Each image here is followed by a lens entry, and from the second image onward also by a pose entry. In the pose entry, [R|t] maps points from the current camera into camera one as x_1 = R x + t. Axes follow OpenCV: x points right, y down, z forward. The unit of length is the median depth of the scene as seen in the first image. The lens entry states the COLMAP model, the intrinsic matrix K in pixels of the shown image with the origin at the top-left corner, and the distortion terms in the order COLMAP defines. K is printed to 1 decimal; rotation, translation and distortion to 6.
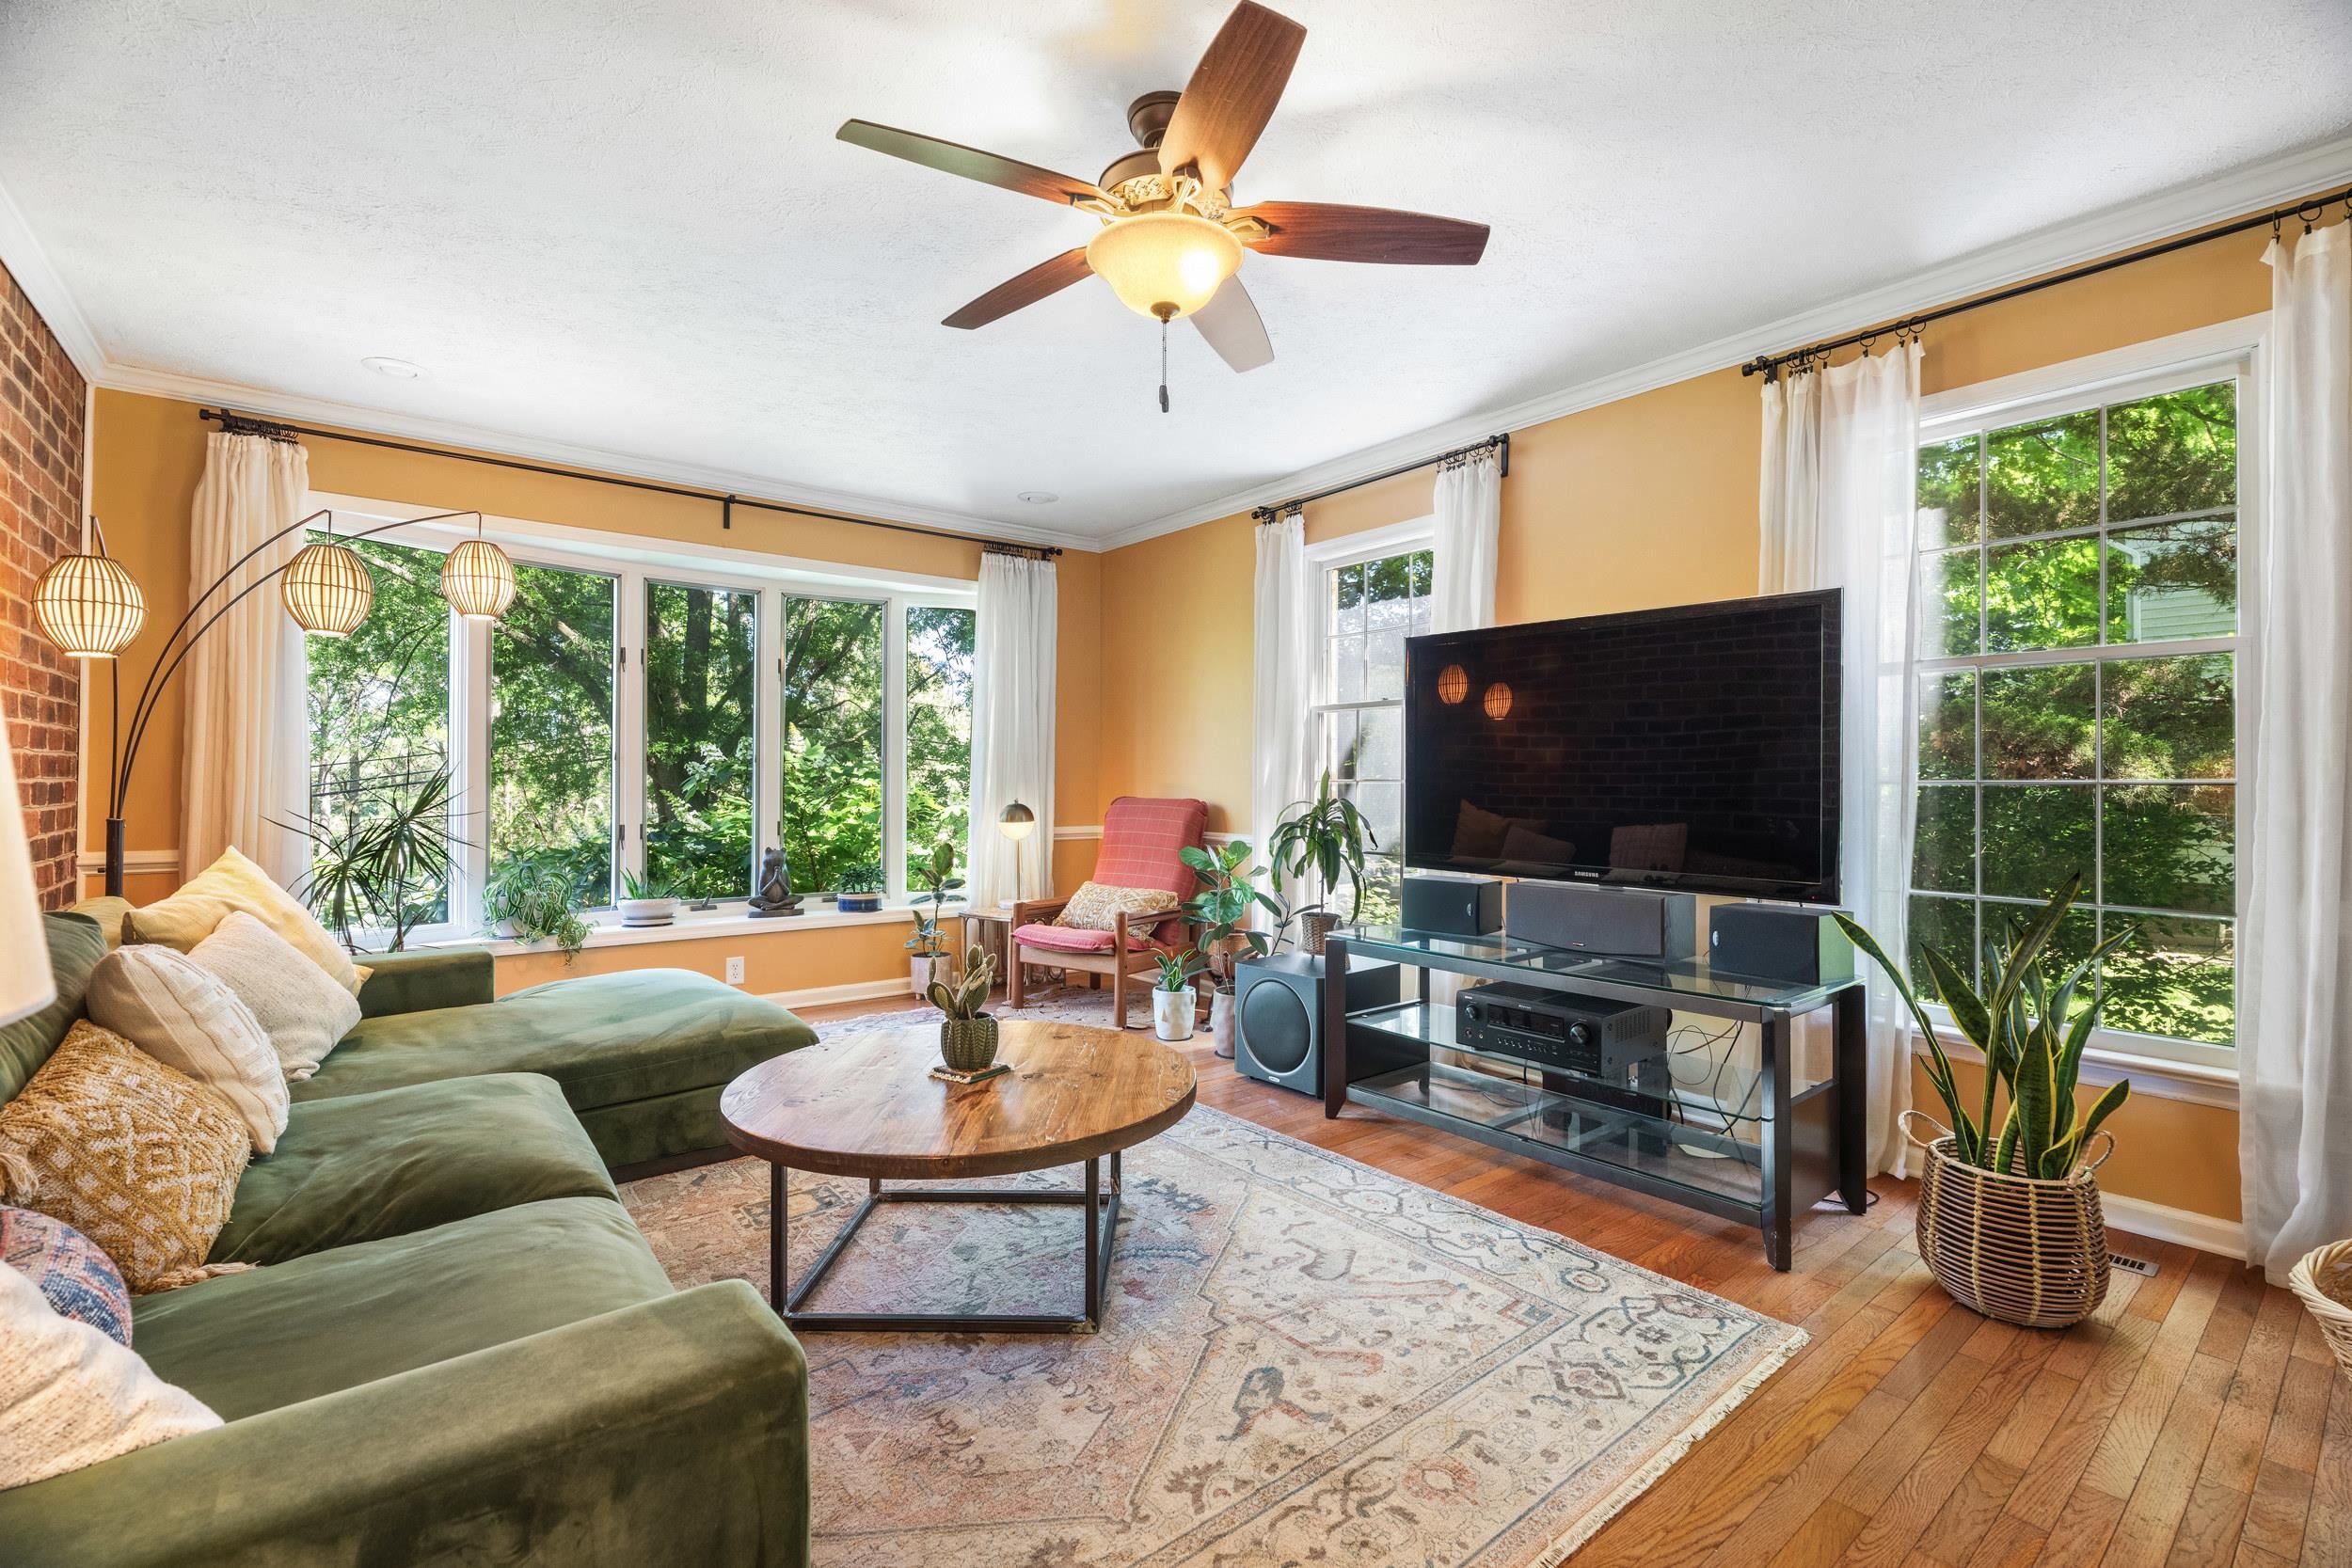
lens RADIAL K [[1036.6, 0, 1184.1], [0, 1036.6, 771.0], [0, 0, 1]] dist [-0.014439, 0.006062]
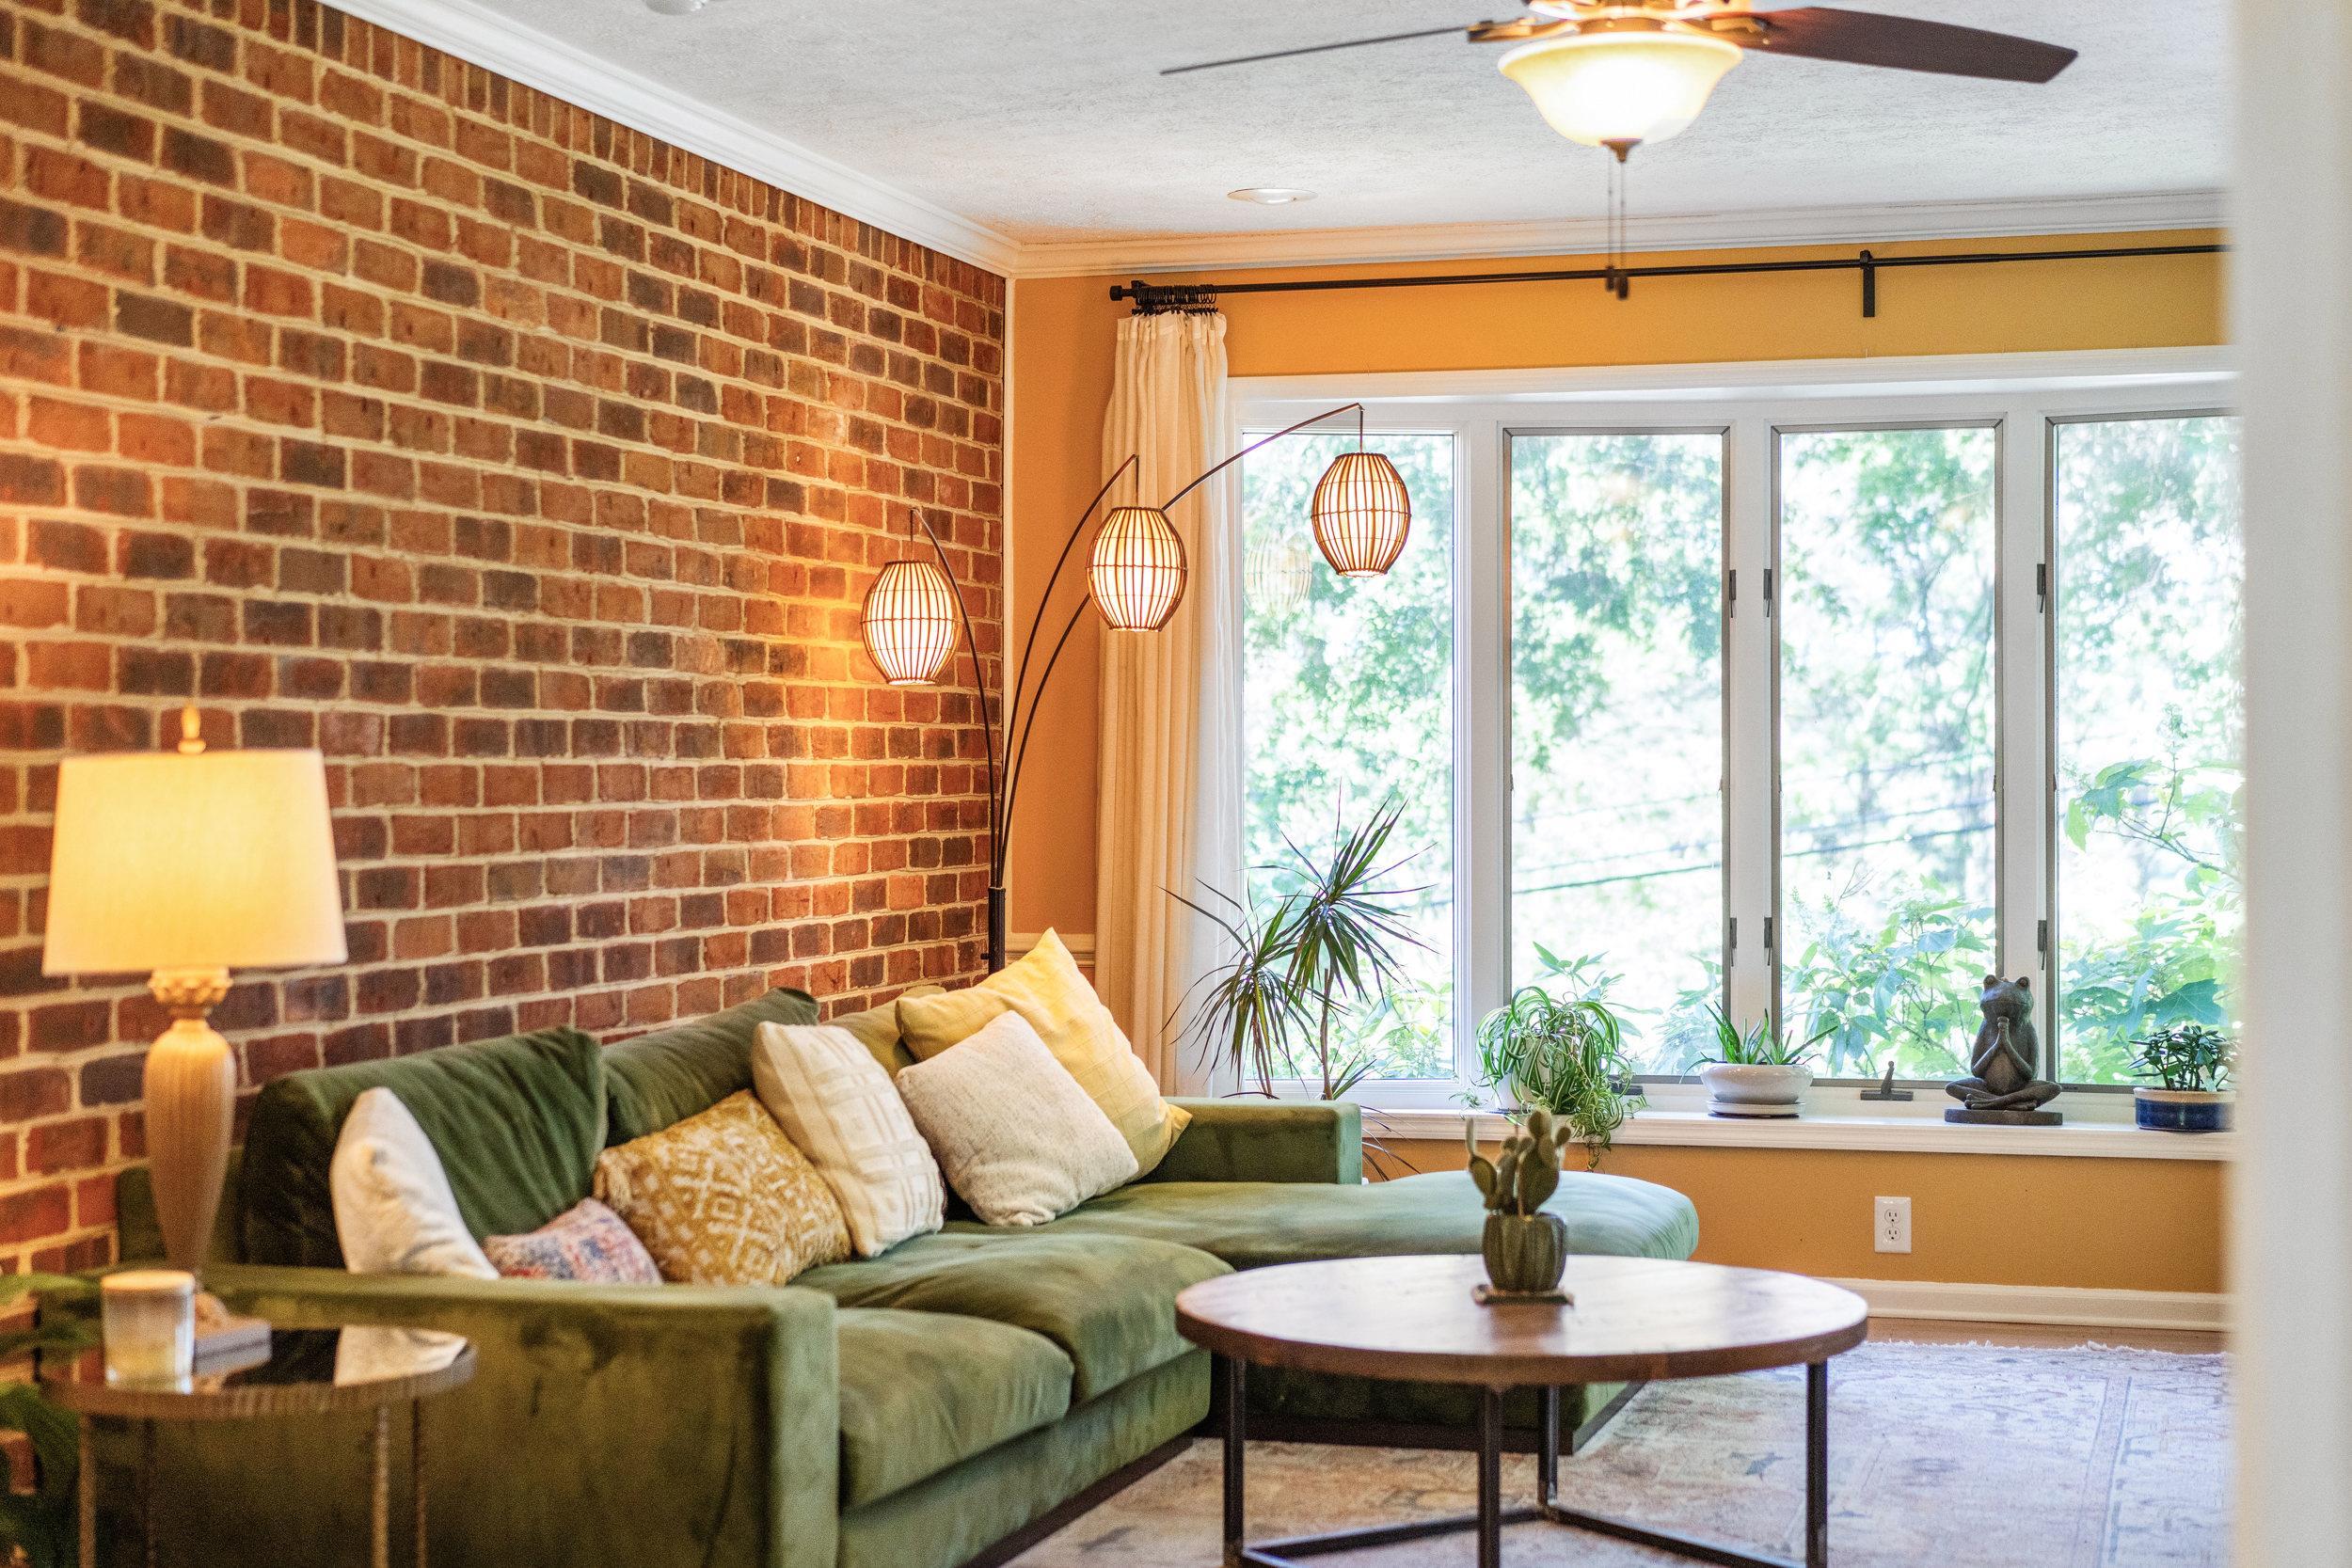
lens RADIAL K [[3676.2, 0, 1174.5], [0, 3676.2, 695.7], [0, 0, 1]] dist [0.009803, -0.117498]
pose [[0.566811, -0.023026, -0.823526, 1.230725], [0.010592, 0.999730, -0.020663, -0.035732], [0.823780, 0.002989, 0.566902, -0.397253]]
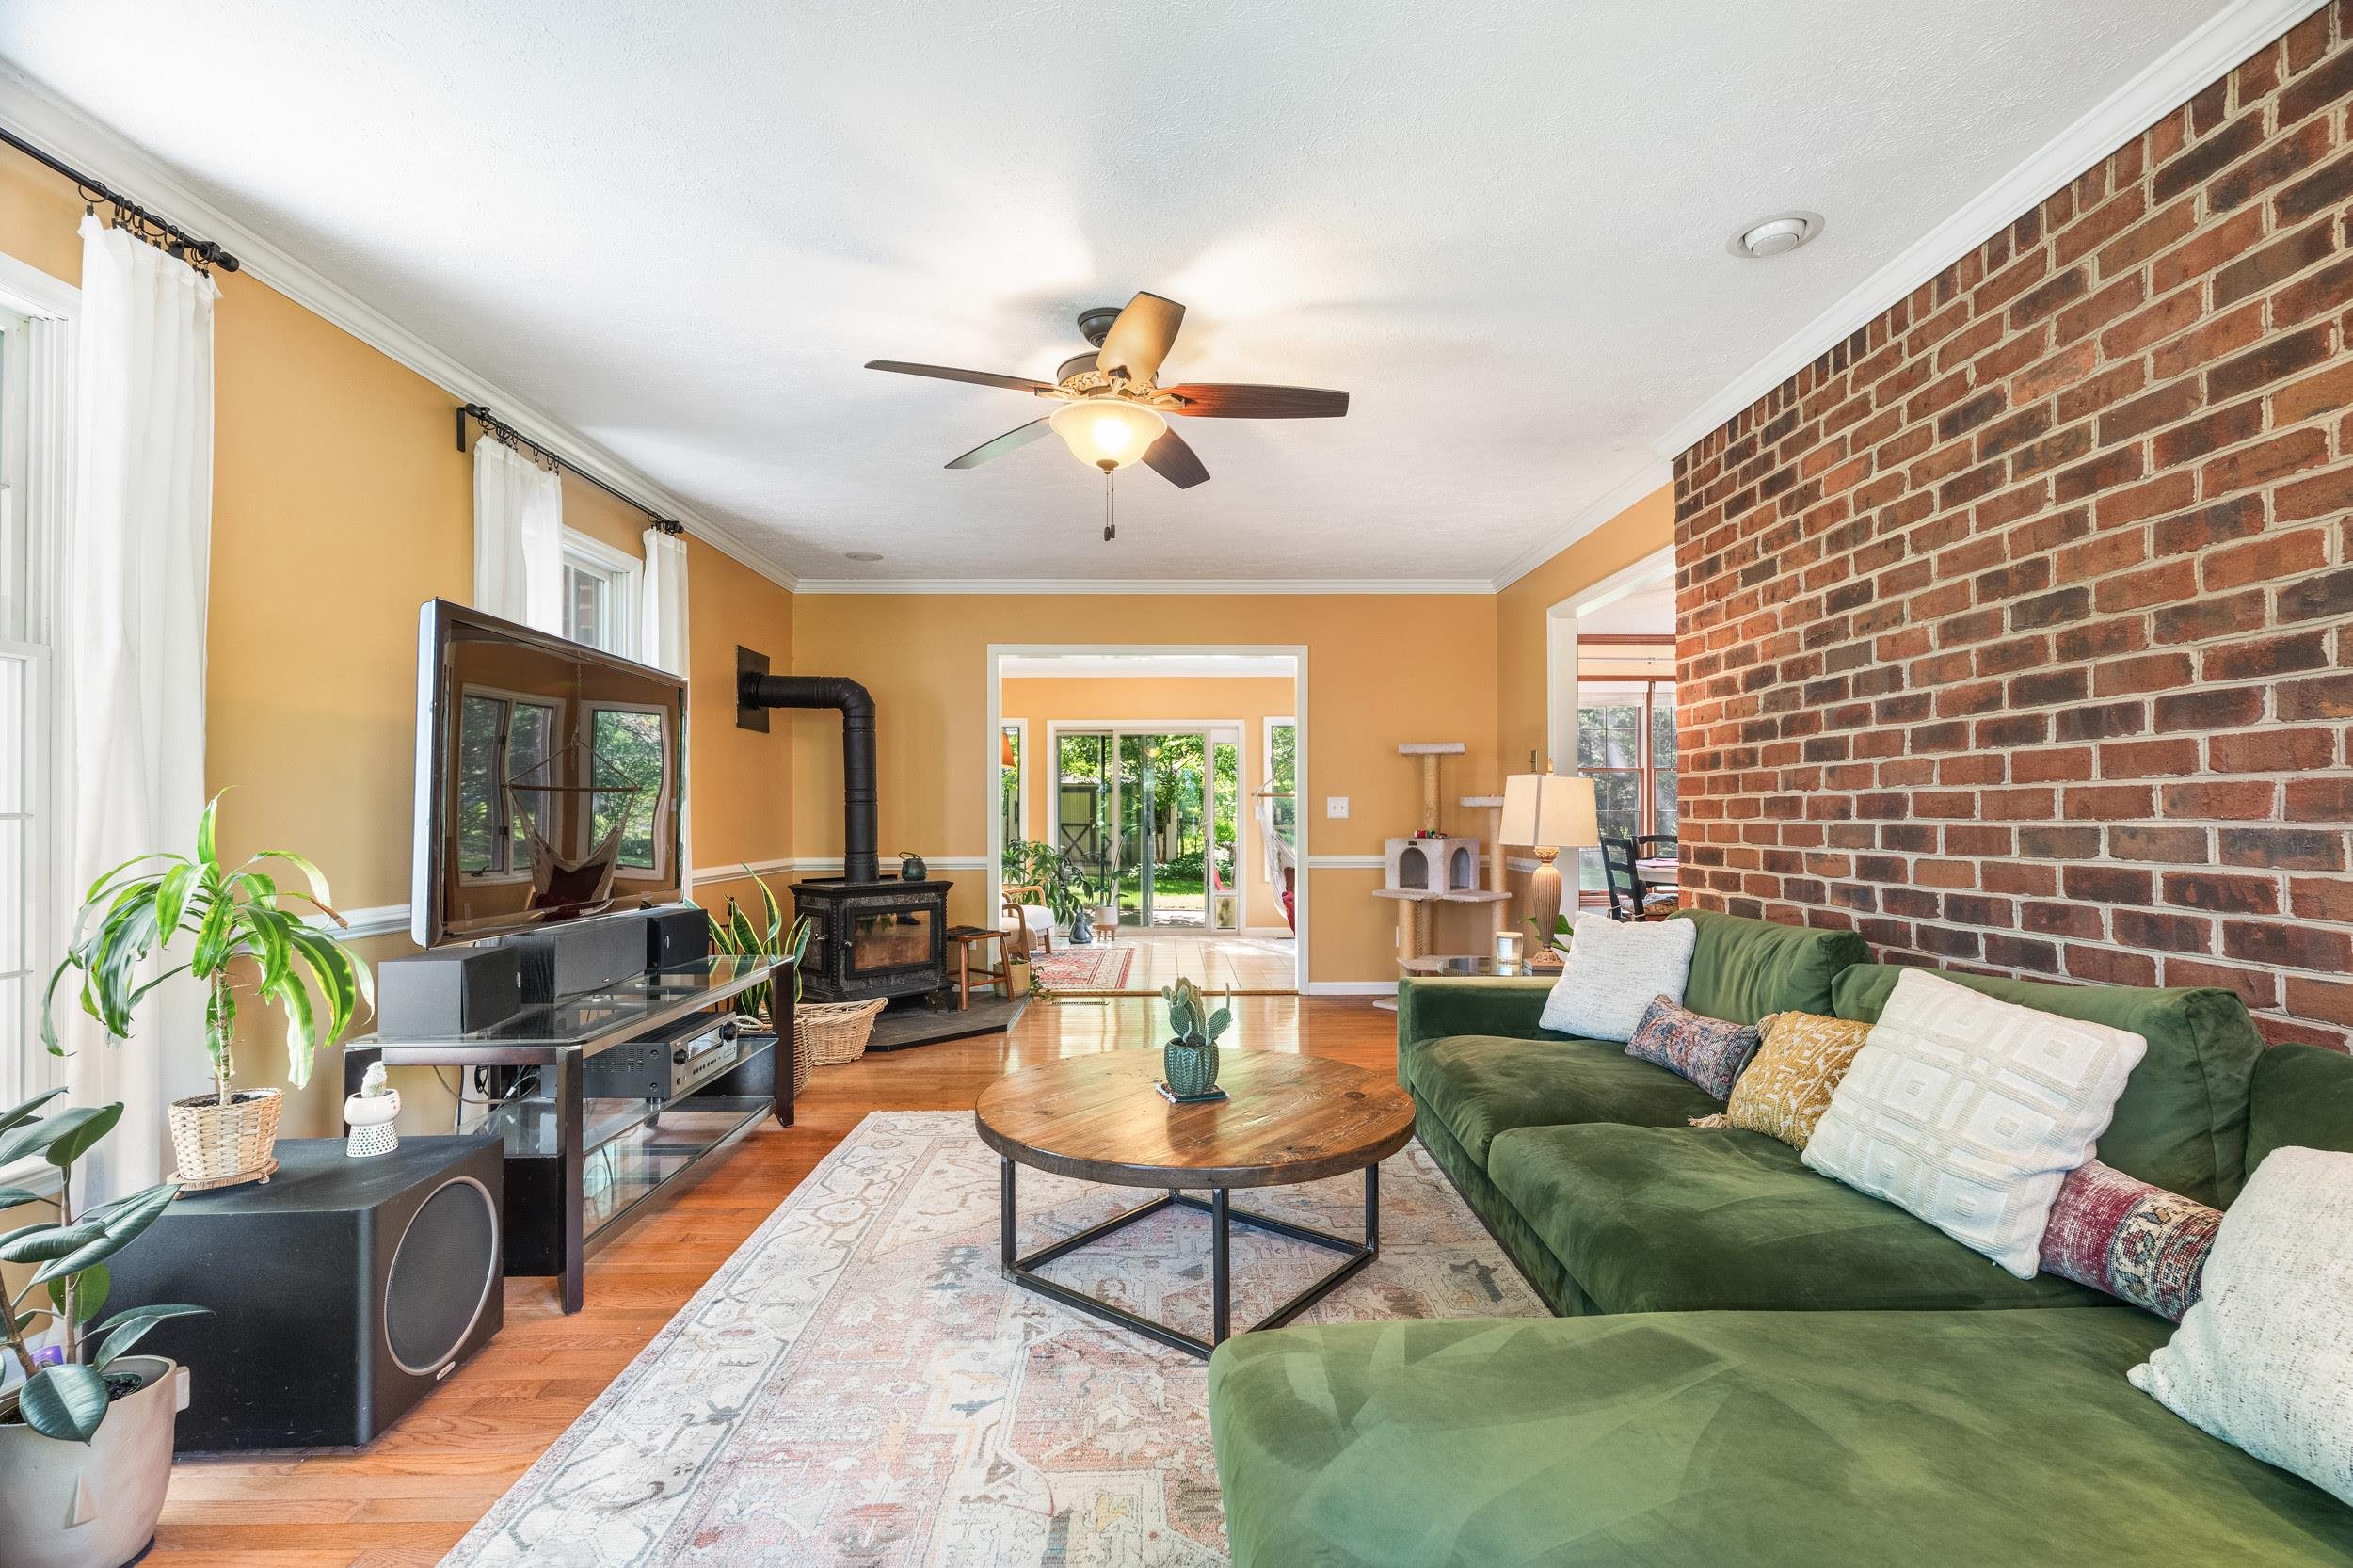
lens RADIAL K [[1037.1, 0, 1184.6], [0, 1037.1, 771.0], [0, 0, 1]] dist [-0.014439, 0.006062]
pose [[-0.794328, 0.023907, 0.607019, -0.645178], [-0.006805, 0.998812, -0.048243, 0.010871], [-0.607452, -0.042452, -0.793222, 1.411893]]
